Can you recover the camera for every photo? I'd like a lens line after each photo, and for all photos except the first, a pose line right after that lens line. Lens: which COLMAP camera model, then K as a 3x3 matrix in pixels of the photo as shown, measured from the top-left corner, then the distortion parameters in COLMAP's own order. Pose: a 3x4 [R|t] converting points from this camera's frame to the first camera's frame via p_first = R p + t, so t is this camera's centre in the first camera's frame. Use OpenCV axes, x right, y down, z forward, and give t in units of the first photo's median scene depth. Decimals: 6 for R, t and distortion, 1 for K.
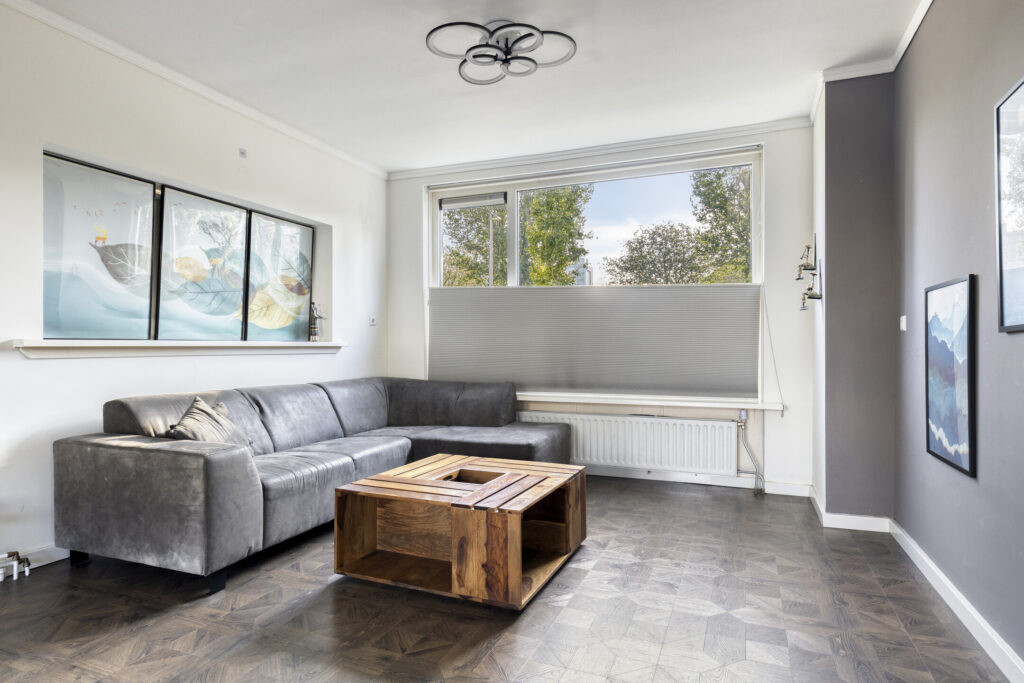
lens RADIAL K [[560.3, 0, 513.9], [0, 560.3, 351.1], [0, 0, 1]] dist [-0.008656, -0.001451]
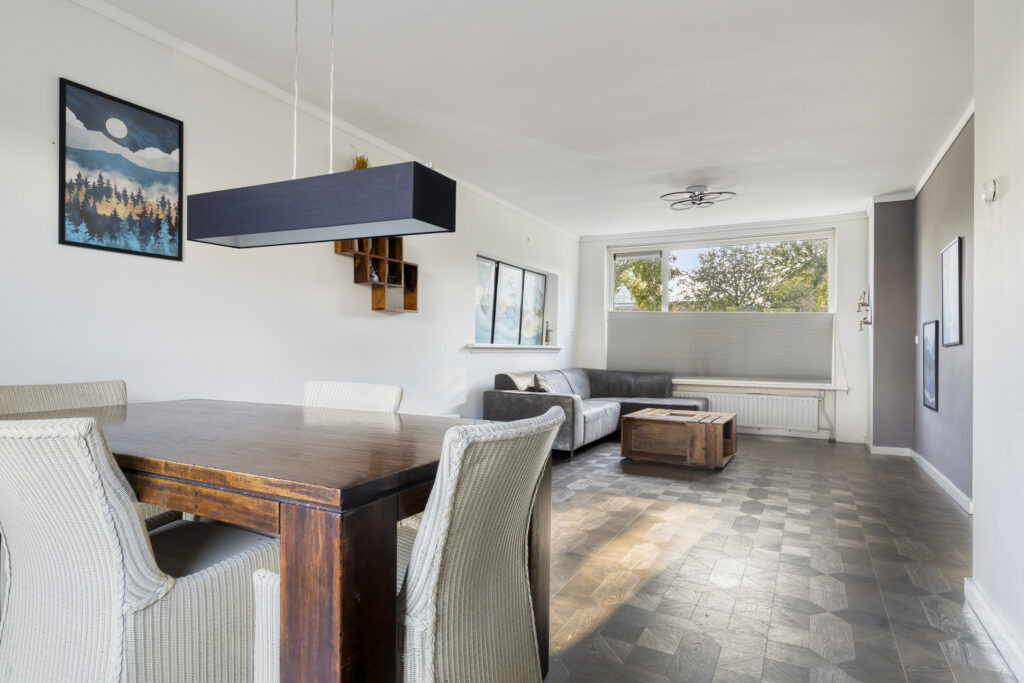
lens RADIAL K [[537.1, 0, 519.7], [0, 537.1, 346.1], [0, 0, 1]] dist [-0.002644, -0.000714]
pose [[0.994462, 0.011838, -0.104430, -0.303181], [-0.013239, 0.999831, -0.012738, 0.007576], [0.104261, 0.014050, 0.994451, -0.645957]]
